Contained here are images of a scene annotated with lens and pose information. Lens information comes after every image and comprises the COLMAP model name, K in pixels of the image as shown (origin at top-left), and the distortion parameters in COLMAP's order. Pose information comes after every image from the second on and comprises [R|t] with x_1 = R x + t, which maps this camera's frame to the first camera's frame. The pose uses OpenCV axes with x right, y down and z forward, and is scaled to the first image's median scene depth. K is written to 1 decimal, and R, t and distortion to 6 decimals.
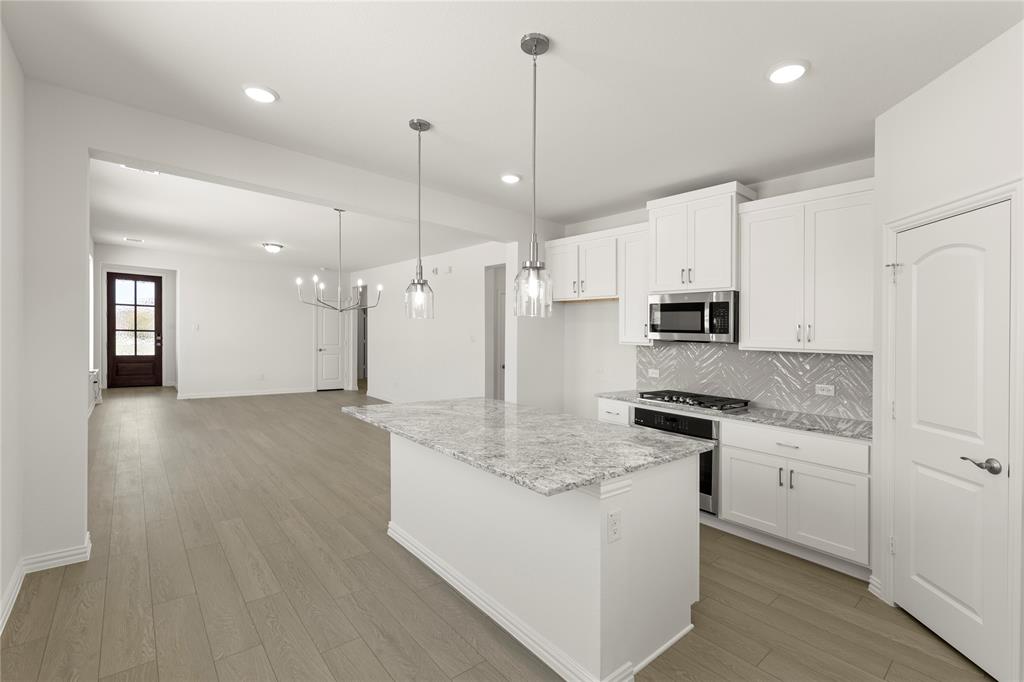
lens RADIAL K [[433.3, 0, 505.2], [0, 433.3, 343.6], [0, 0, 1]] dist [0.002404, -0.001060]
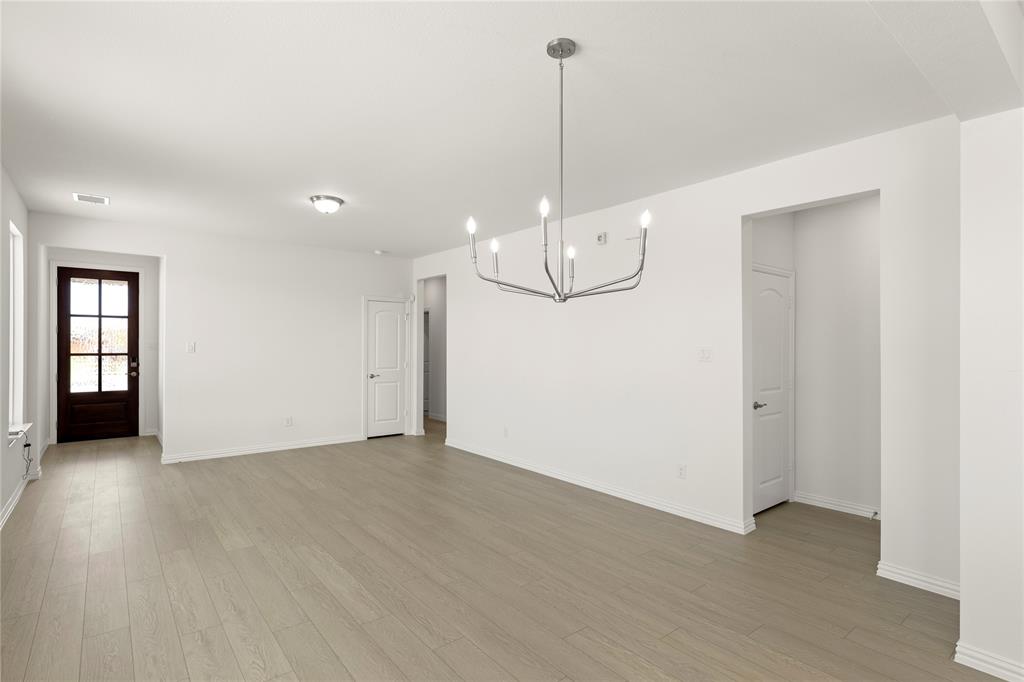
lens RADIAL K [[516.0, 0, 511.4], [0, 516.0, 337.8], [0, 0, 1]] dist [0.011708, -0.001051]
pose [[0.998519, -0.026953, -0.047254, -0.184171], [0.025237, 0.999014, -0.036531, -0.010274], [0.048192, 0.035284, 0.998215, 0.235203]]
